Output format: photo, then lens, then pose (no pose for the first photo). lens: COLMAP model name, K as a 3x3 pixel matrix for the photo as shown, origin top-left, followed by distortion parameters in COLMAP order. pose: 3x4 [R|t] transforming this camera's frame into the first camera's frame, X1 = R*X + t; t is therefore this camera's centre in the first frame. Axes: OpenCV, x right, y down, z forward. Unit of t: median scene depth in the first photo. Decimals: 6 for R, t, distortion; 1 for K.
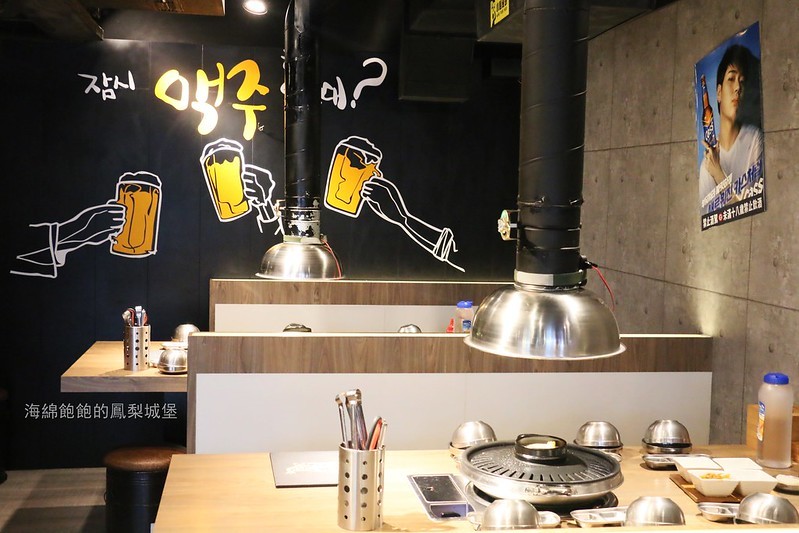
lens RADIAL K [[990.1, 0, 398.5], [0, 990.1, 267.5], [0, 0, 1]] dist [-0.043557, 0.000000]
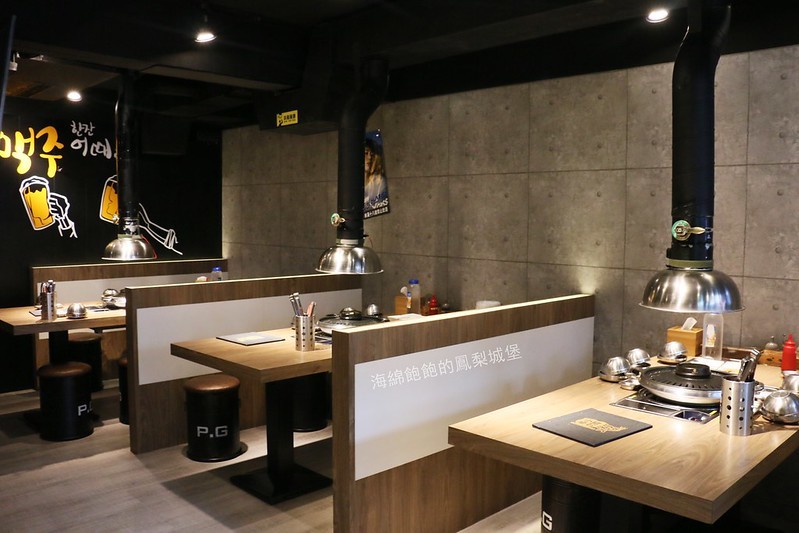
lens RADIAL K [[687.3, 0, 400.6], [0, 687.3, 267.0], [0, 0, 1]] dist [-0.080540, 0.001319]
pose [[0.816389, -0.064134, 0.573930, -0.321364], [0.057758, 0.997899, 0.029353, 0.013649], [-0.574606, 0.009186, 0.818378, -0.189487]]
